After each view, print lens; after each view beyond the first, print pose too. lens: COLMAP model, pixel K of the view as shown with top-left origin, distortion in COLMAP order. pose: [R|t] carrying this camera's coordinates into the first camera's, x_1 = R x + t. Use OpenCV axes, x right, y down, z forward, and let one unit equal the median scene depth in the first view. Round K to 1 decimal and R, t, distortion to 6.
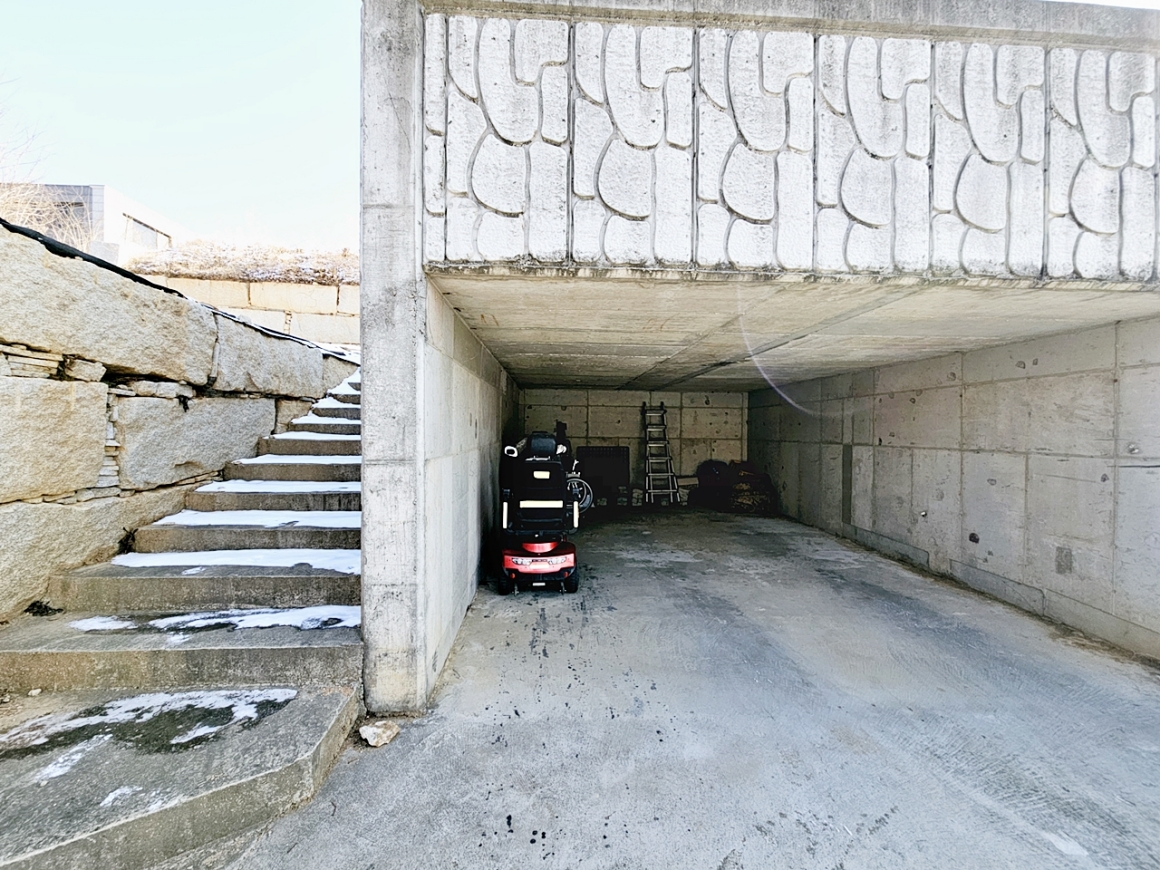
lens RADIAL K [[473.0, 0, 577.5], [0, 473.0, 430.8], [0, 0, 1]] dist [-0.001683, 0.000716]
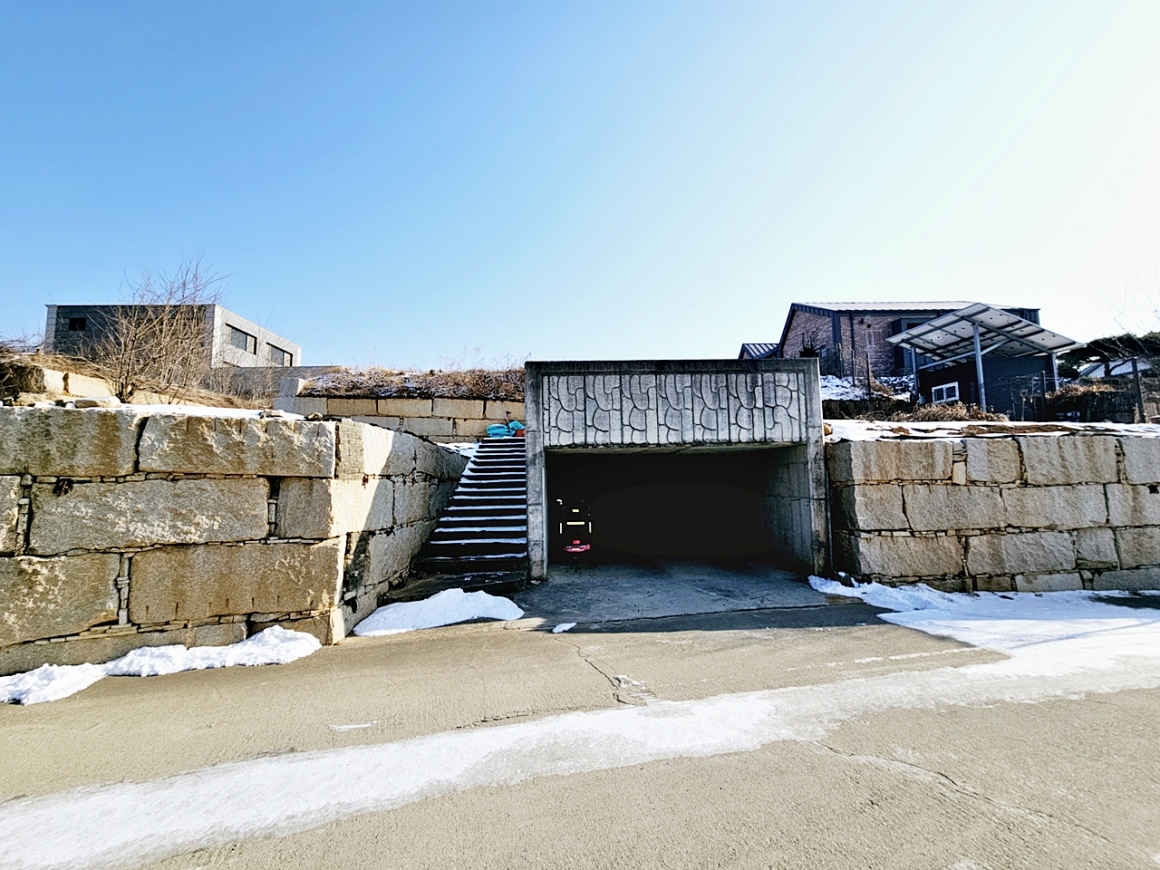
lens RADIAL K [[473.0, 0, 584.7], [0, 473.0, 440.8], [0, 0, 1]] dist [-0.001683, 0.000716]
pose [[0.999500, -0.029838, -0.010442, 0.011358], [0.028777, 0.995507, -0.090209, -0.071915], [0.013087, 0.089864, 0.995868, -2.353571]]
